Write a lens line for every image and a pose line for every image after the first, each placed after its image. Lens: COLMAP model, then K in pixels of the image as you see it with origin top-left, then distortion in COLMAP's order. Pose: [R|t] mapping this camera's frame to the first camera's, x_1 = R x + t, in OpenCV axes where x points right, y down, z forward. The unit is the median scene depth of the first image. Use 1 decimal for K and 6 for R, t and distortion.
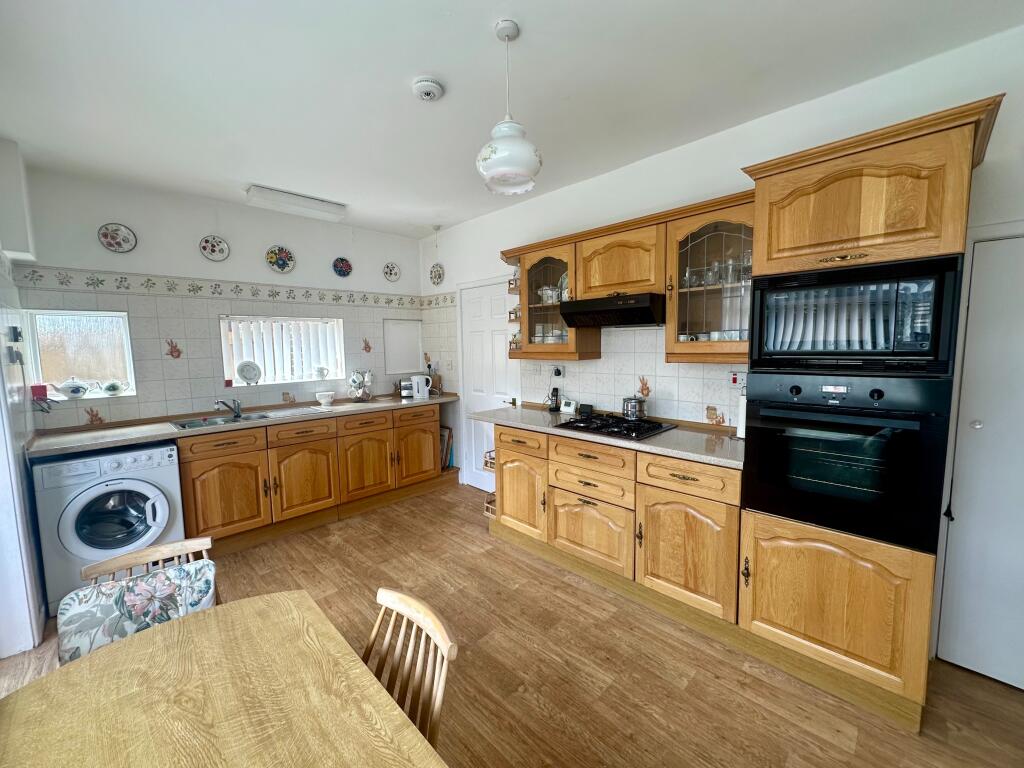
lens RADIAL K [[407.5, 0, 510.6], [0, 407.5, 382.7], [0, 0, 1]] dist [-0.005842, 0.000851]
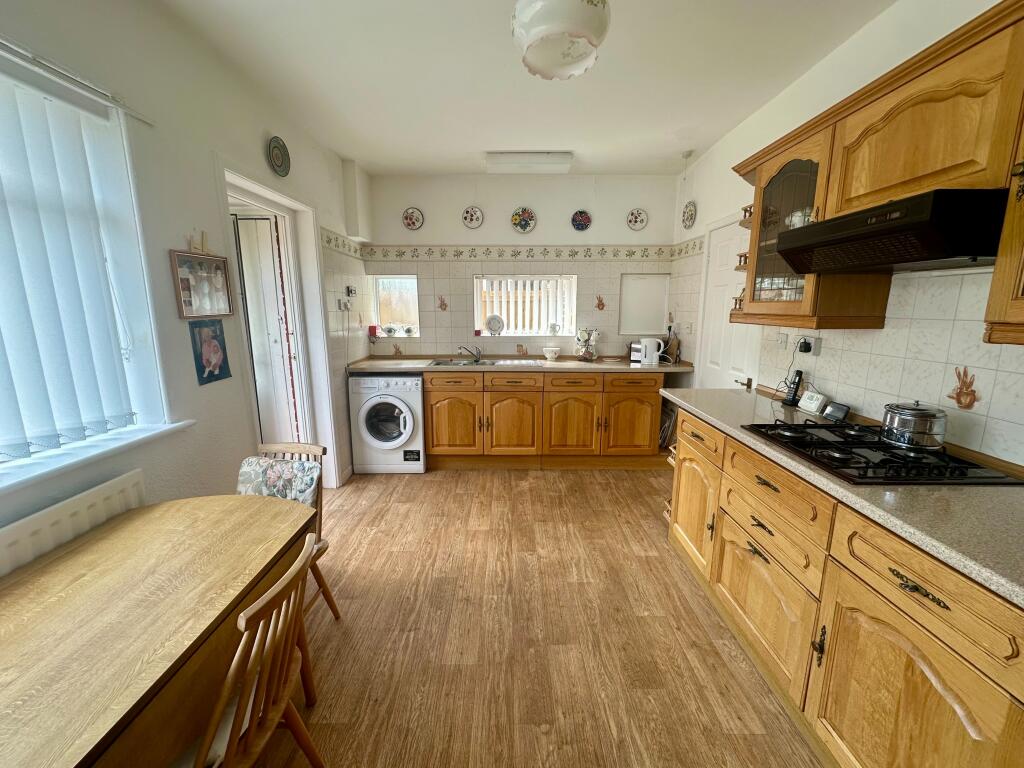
lens RADIAL K [[407.5, 0, 510.9], [0, 407.5, 382.5], [0, 0, 1]] dist [-0.005842, 0.000851]
pose [[0.708210, 0.145083, -0.690934, 0.269170], [-0.077455, 0.988716, 0.128221, -0.018256], [0.701740, -0.037291, 0.711456, 0.243692]]
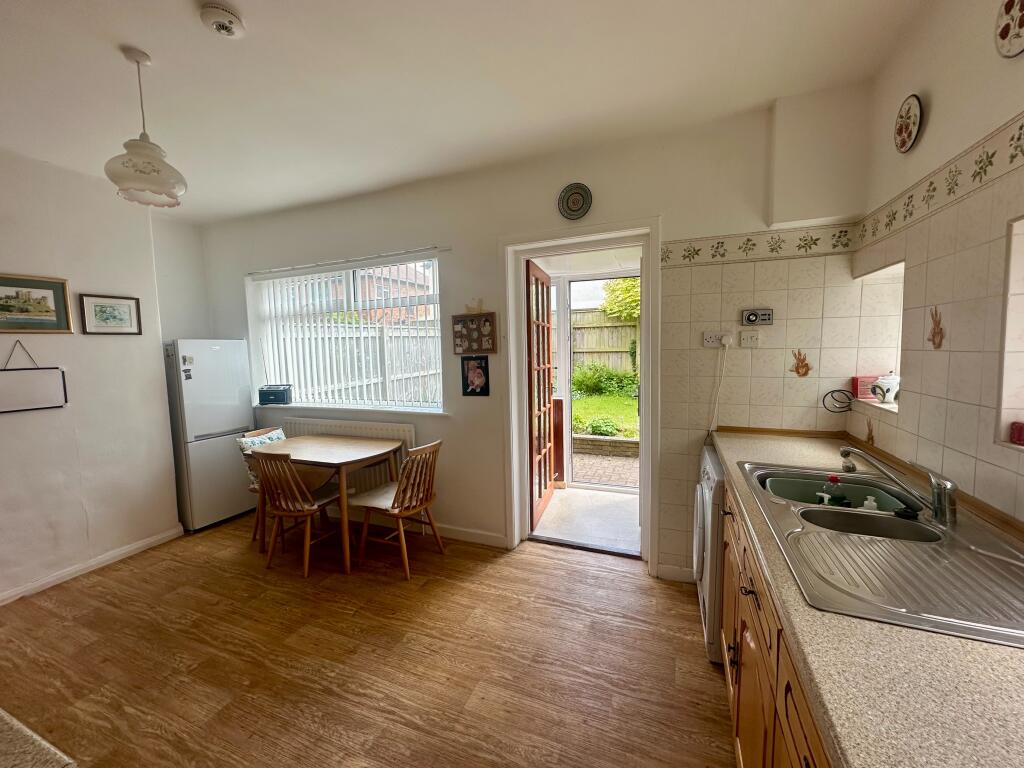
lens RADIAL K [[407.5, 0, 513.3], [0, 407.5, 381.7], [0, 0, 1]] dist [-0.005842, 0.000851]
pose [[-0.922057, 0.069490, -0.380766, -0.243601], [0.000410, 0.983926, 0.178575, -0.112819], [0.387055, 0.164500, -0.907264, 1.332303]]
